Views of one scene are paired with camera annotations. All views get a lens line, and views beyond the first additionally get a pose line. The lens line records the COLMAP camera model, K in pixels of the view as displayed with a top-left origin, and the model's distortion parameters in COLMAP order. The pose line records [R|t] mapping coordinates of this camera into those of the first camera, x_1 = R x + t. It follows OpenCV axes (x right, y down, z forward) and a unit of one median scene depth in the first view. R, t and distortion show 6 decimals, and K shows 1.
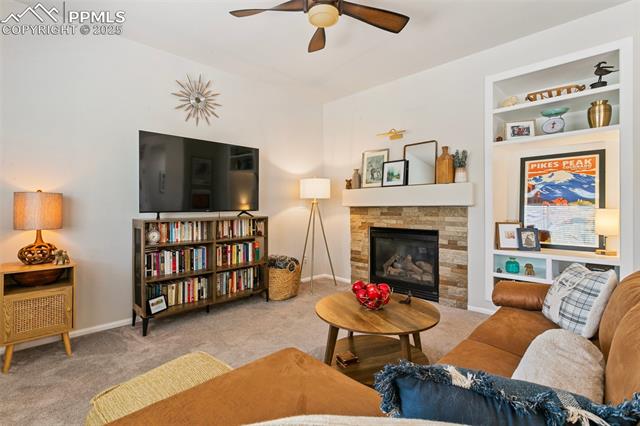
lens RADIAL K [[301.3, 0, 313.7], [0, 301.3, 209.6], [0, 0, 1]] dist [-0.001274, 0.001635]
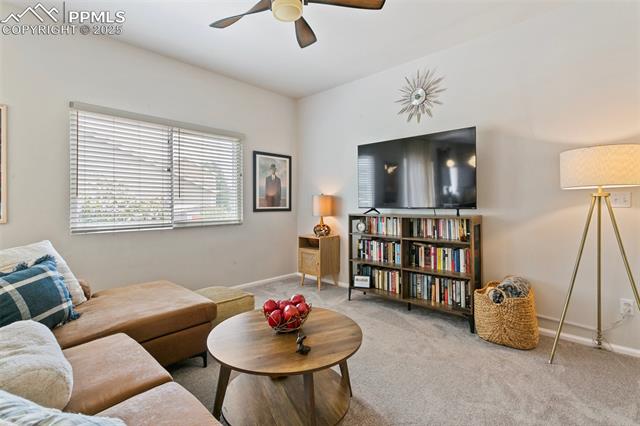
lens RADIAL K [[301.3, 0, 314.3], [0, 301.3, 206.2], [0, 0, 1]] dist [-0.001274, 0.001635]
pose [[0.028276, 0.010450, -0.999546, 0.615304], [-0.007283, 0.999921, 0.010248, -0.009022], [0.999574, 0.006990, 0.028350, 0.641330]]
